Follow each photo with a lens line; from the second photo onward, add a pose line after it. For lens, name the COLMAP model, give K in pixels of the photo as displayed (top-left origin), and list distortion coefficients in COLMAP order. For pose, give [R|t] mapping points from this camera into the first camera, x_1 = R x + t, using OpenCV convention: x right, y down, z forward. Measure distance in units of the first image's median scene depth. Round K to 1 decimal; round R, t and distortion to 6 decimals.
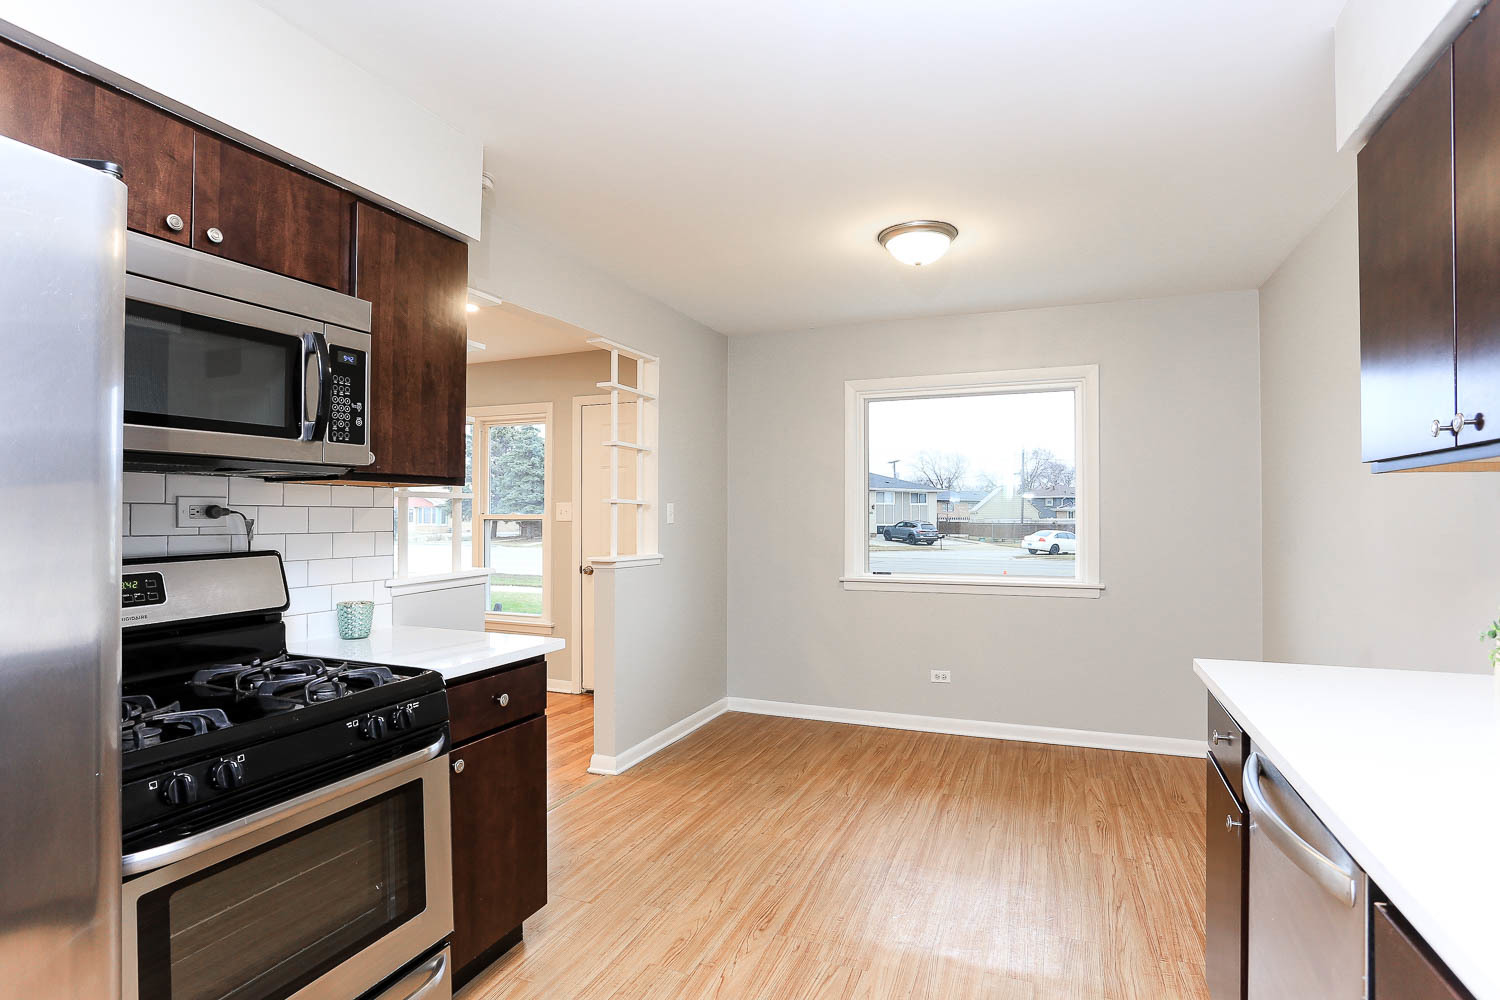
lens RADIAL K [[760.3, 0, 740.5], [0, 760.3, 500.8], [0, 0, 1]] dist [-0.062903, 0.032800]
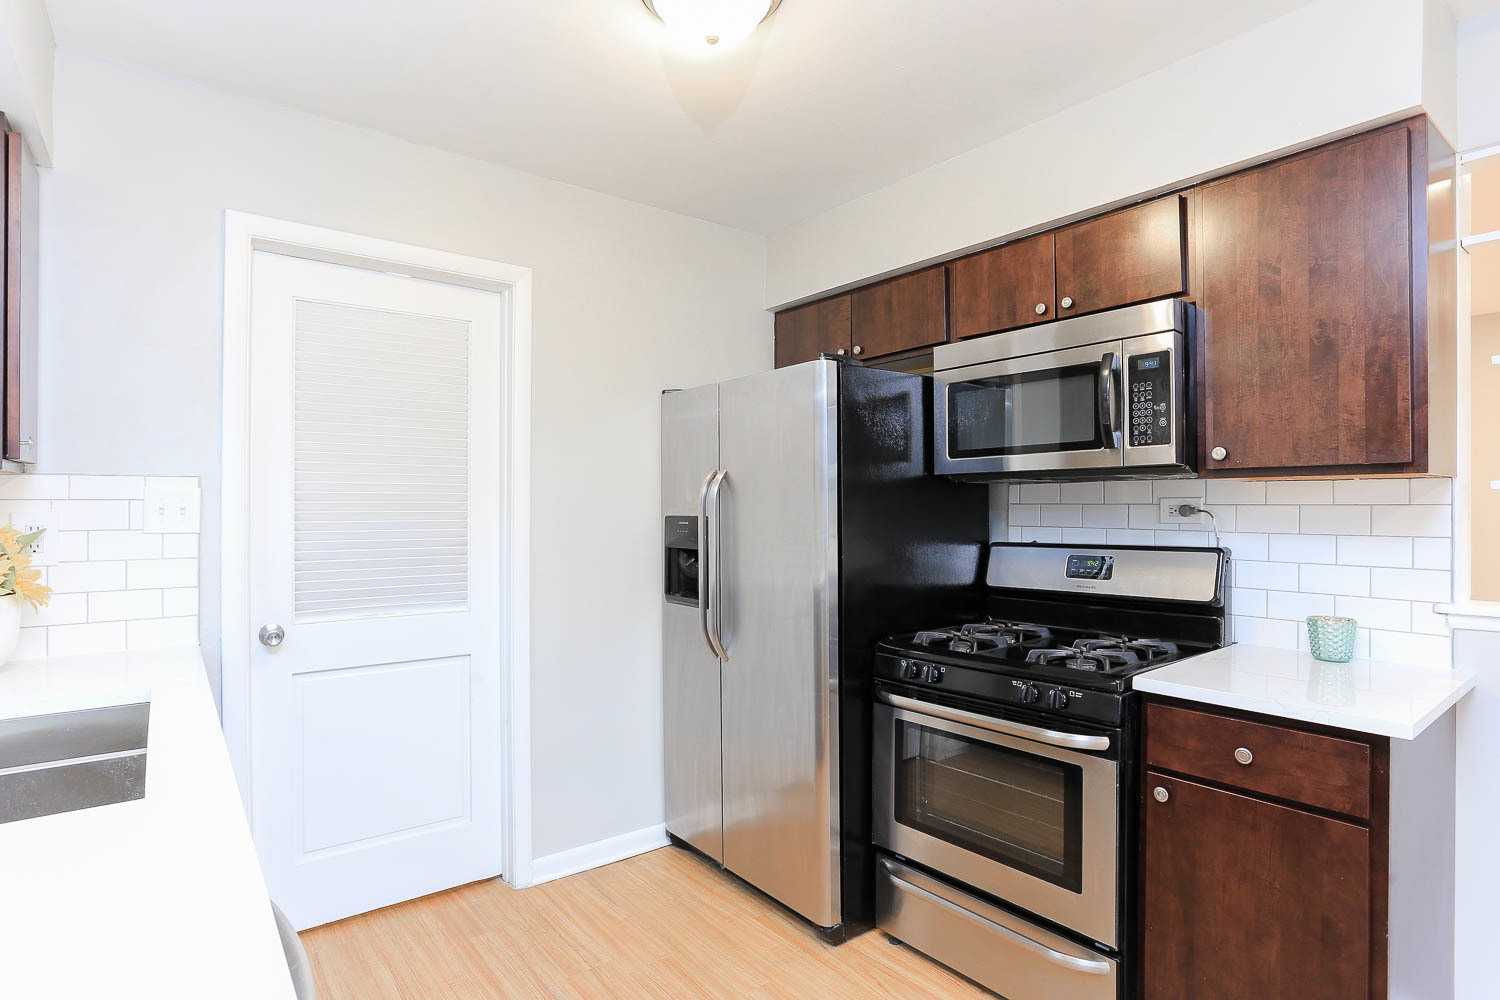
lens RADIAL K [[760.3, 0, 740.5], [0, 760.3, 500.8], [0, 0, 1]] dist [-0.062903, 0.032800]
pose [[-0.492794, -0.007428, -0.870114, 0.650569], [0.014645, 0.999751, -0.016829, 0.009355], [0.870023, -0.021036, -0.492563, 1.003156]]
